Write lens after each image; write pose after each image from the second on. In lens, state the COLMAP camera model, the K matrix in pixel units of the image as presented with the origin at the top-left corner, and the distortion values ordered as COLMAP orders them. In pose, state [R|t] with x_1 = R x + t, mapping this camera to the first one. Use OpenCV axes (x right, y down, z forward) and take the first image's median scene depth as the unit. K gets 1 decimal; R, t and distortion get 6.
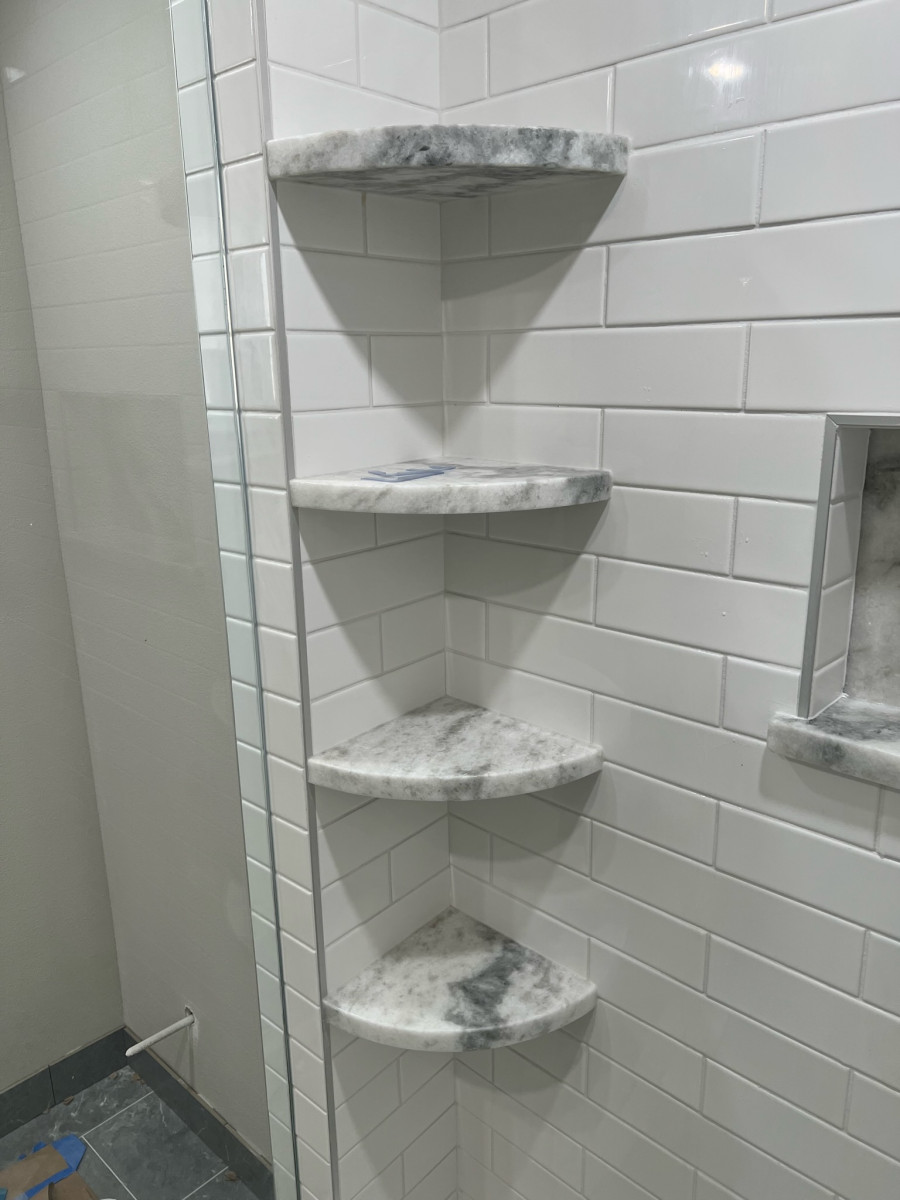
lens RADIAL K [[902.5, 0, 447.6], [0, 902.5, 602.5], [0, 0, 1]] dist [0.056052, -0.015007]
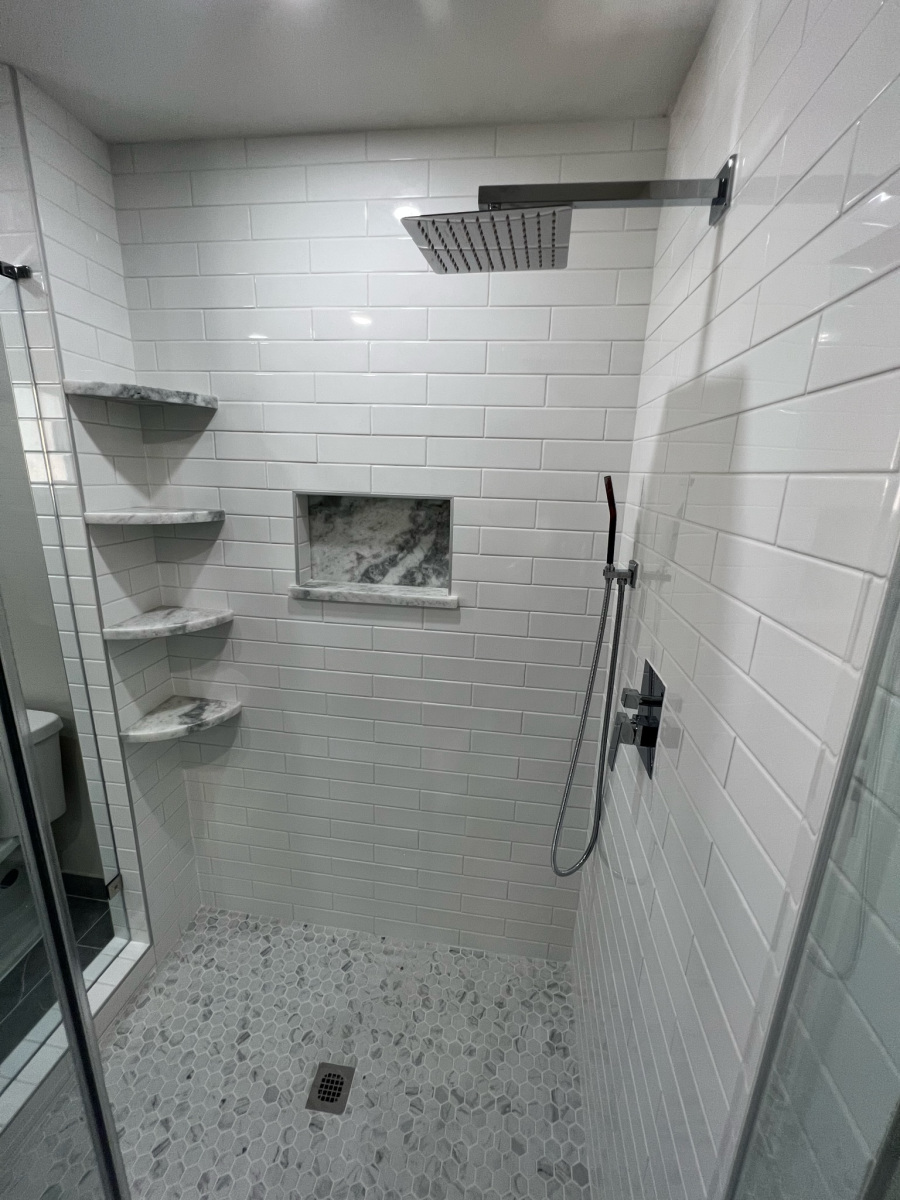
lens RADIAL K [[478.3, 0, 450.4], [0, 478.3, 598.2], [0, 0, 1]] dist [-0.002185, 0.000649]
pose [[0.816260, -0.102135, 0.568584, -0.117869], [0.105090, 0.994077, 0.027698, 0.158197], [-0.568045, 0.037144, 0.822159, -0.603738]]
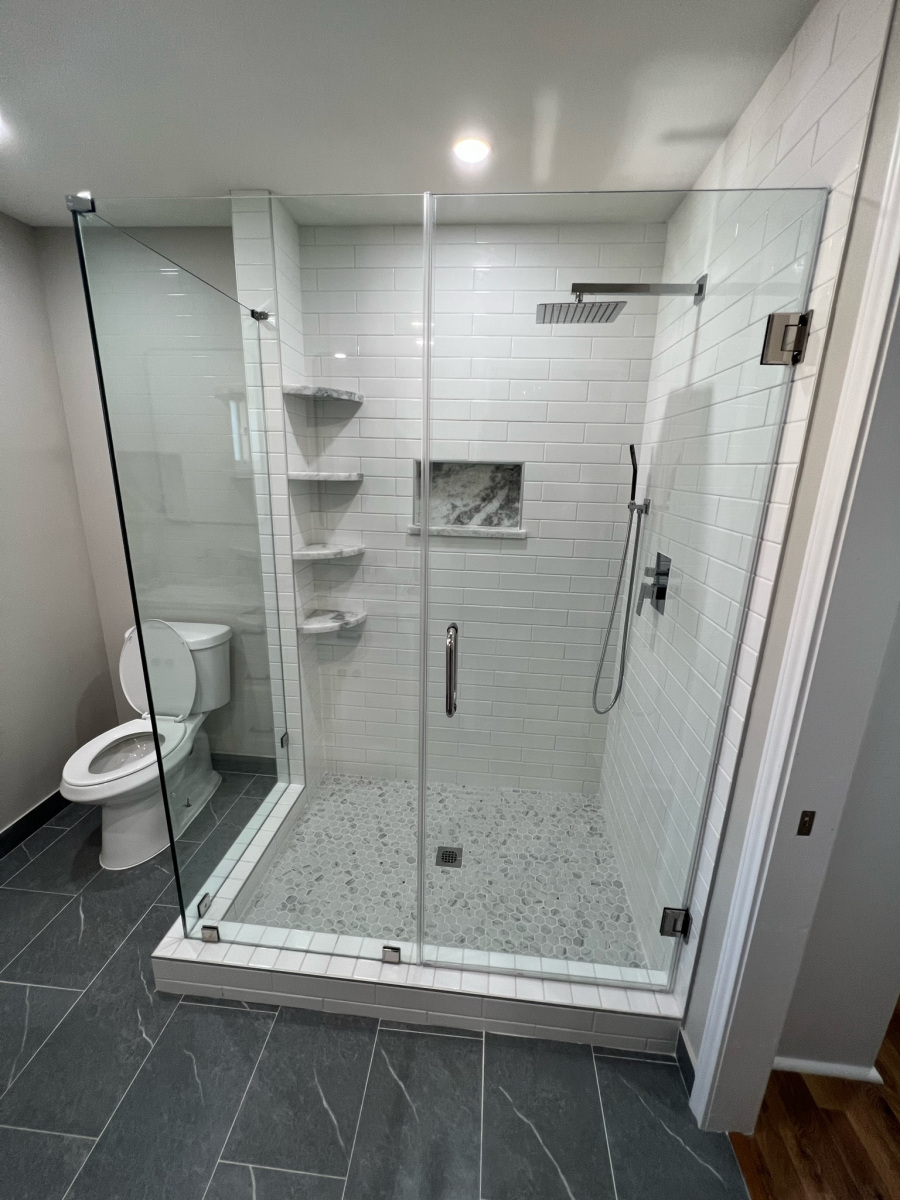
lens RADIAL K [[478.3, 0, 449.8], [0, 478.3, 598.6], [0, 0, 1]] dist [-0.002185, 0.000649]
pose [[0.791679, -0.121840, 0.598665, -0.850849], [0.119602, 0.991860, 0.043701, 0.360134], [-0.599116, 0.037004, 0.799807, -0.917711]]
